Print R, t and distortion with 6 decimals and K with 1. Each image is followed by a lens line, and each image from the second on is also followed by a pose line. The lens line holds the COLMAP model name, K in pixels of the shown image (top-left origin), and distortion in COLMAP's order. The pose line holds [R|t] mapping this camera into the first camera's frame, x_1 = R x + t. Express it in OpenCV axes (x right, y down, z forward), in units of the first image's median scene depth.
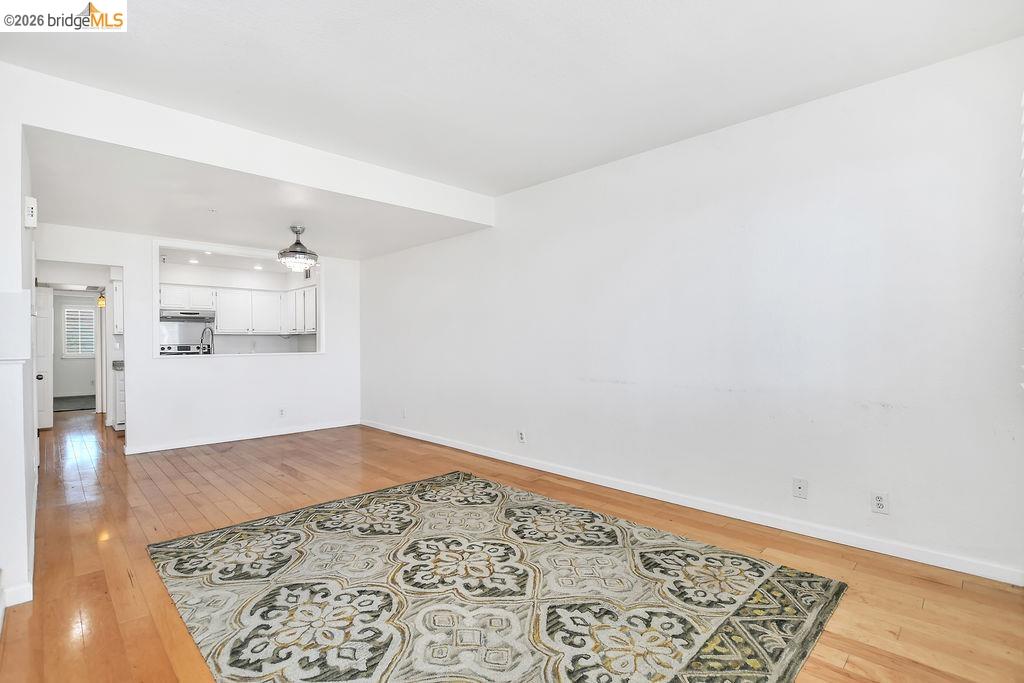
lens RADIAL K [[487.7, 0, 512.0], [0, 487.7, 341.5], [0, 0, 1]] dist [-0.025919, 0.000013]
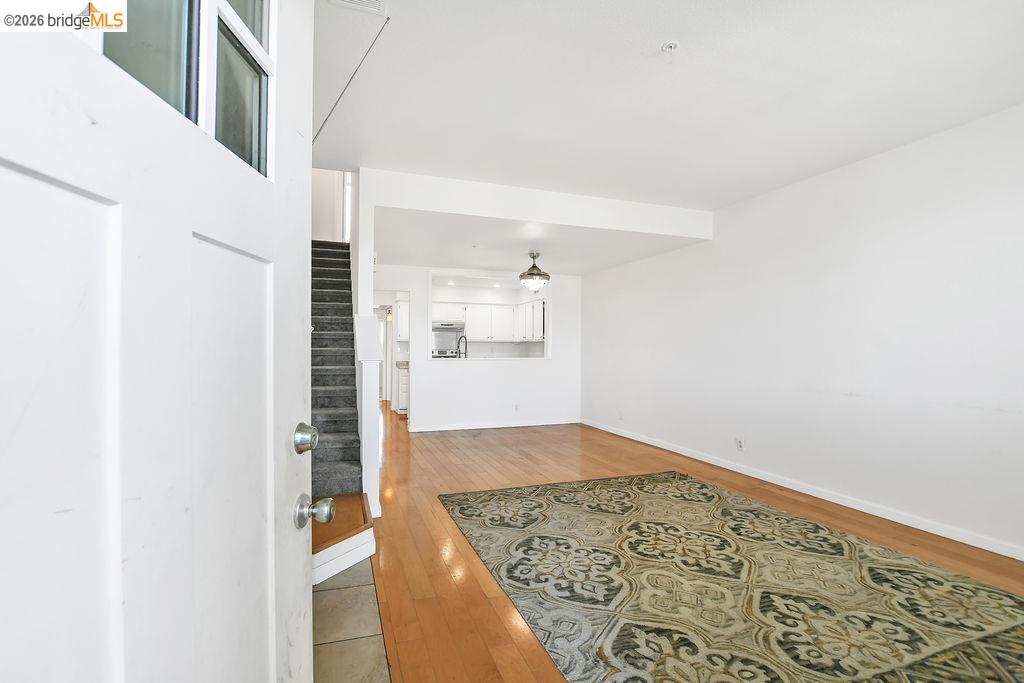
lens RADIAL K [[486.2, 0, 498.1], [0, 486.2, 342.2], [0, 0, 1]] dist [-0.028761, 0.002511]
pose [[0.900026, 0.003409, -0.435823, 0.004858], [-0.008344, 0.999921, -0.009410, -0.006033], [0.435756, 0.012106, 0.899983, -0.201439]]
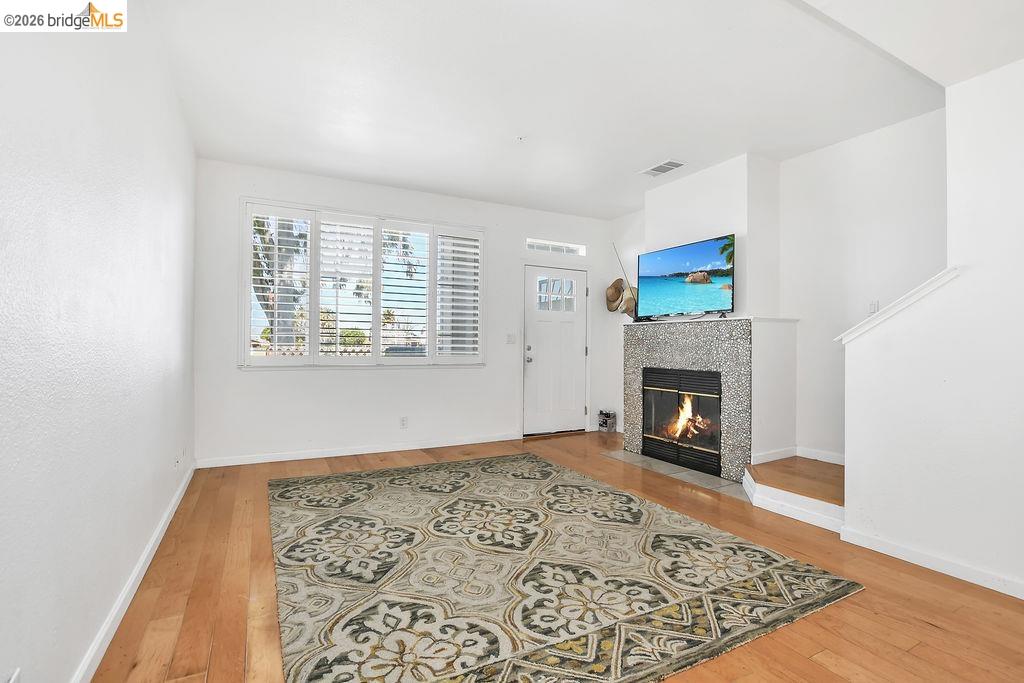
lens RADIAL K [[471.7, 0, 499.5], [0, 471.7, 345.2], [0, 0, 1]] dist [-0.034079, 0.000273]
pose [[-0.948968, -0.005304, 0.315329, -0.443991], [-0.004564, 0.999985, 0.003086, 0.040305], [-0.315341, 0.001490, -0.948977, 1.906475]]
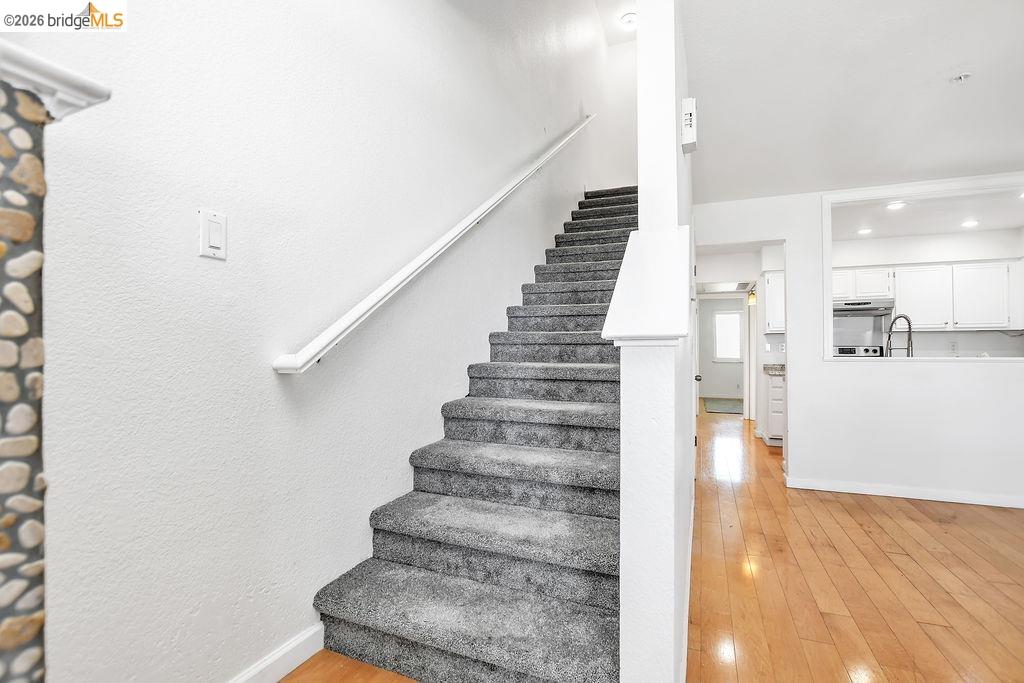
lens RADIAL K [[471.7, 0, 499.5], [0, 471.7, 345.2], [0, 0, 1]] dist [-0.034079, 0.000273]
pose [[0.380935, -0.004788, -0.924589, -0.546164], [-0.007805, 0.999934, -0.008394, 0.040834], [0.924569, 0.010413, 0.380873, 0.539729]]
